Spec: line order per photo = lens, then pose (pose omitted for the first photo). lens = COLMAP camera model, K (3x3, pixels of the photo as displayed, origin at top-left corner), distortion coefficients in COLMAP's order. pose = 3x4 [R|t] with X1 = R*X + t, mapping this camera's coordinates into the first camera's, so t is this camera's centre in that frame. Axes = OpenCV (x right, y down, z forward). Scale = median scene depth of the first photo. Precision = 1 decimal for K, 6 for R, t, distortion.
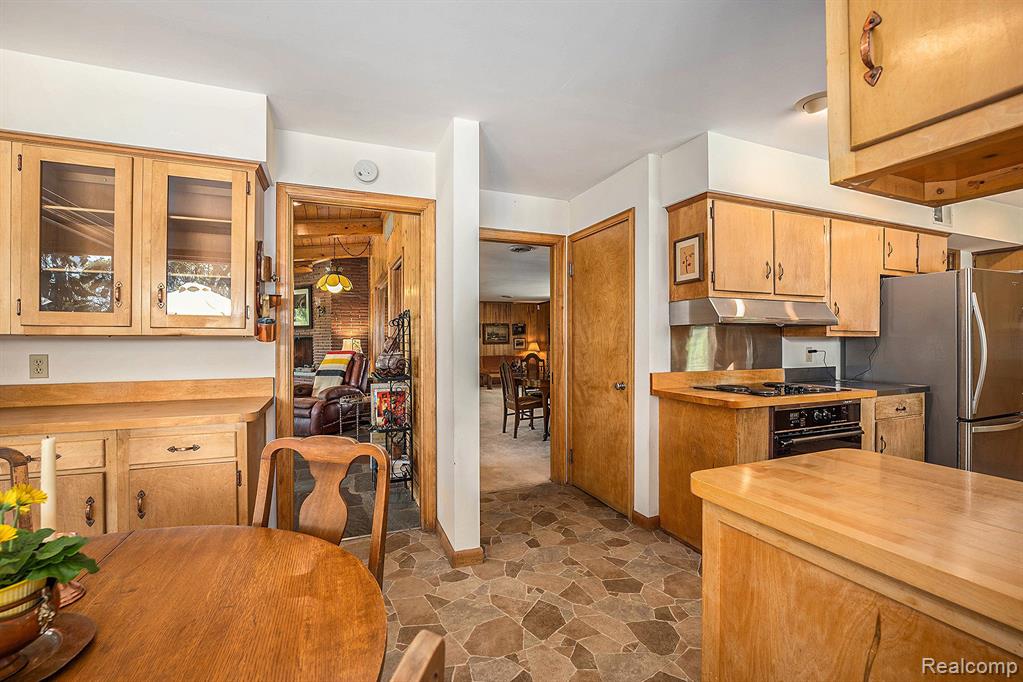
lens RADIAL K [[450.8, 0, 518.3], [0, 450.8, 339.6], [0, 0, 1]] dist [-0.020845, 0.000004]
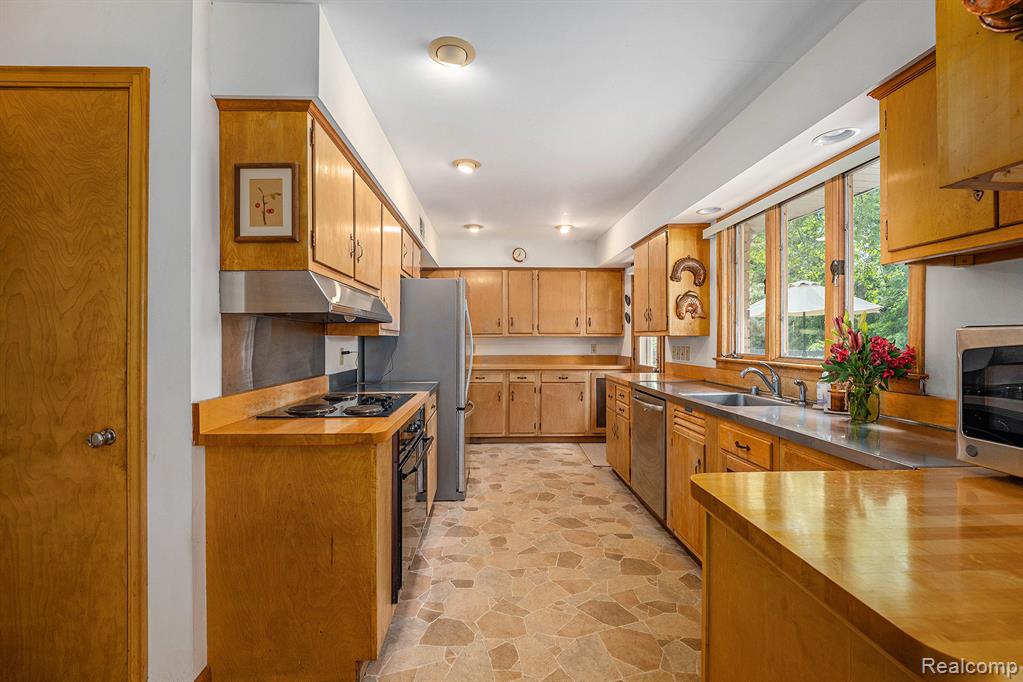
lens RADIAL K [[450.8, 0, 506.4], [0, 450.8, 338.4], [0, 0, 1]] dist [-0.020845, 0.000004]
pose [[0.356309, 0.003782, 0.934361, -0.053908], [0.000463, 0.999991, -0.004224, 0.002664], [-0.934368, 0.001937, 0.356304, 0.473121]]
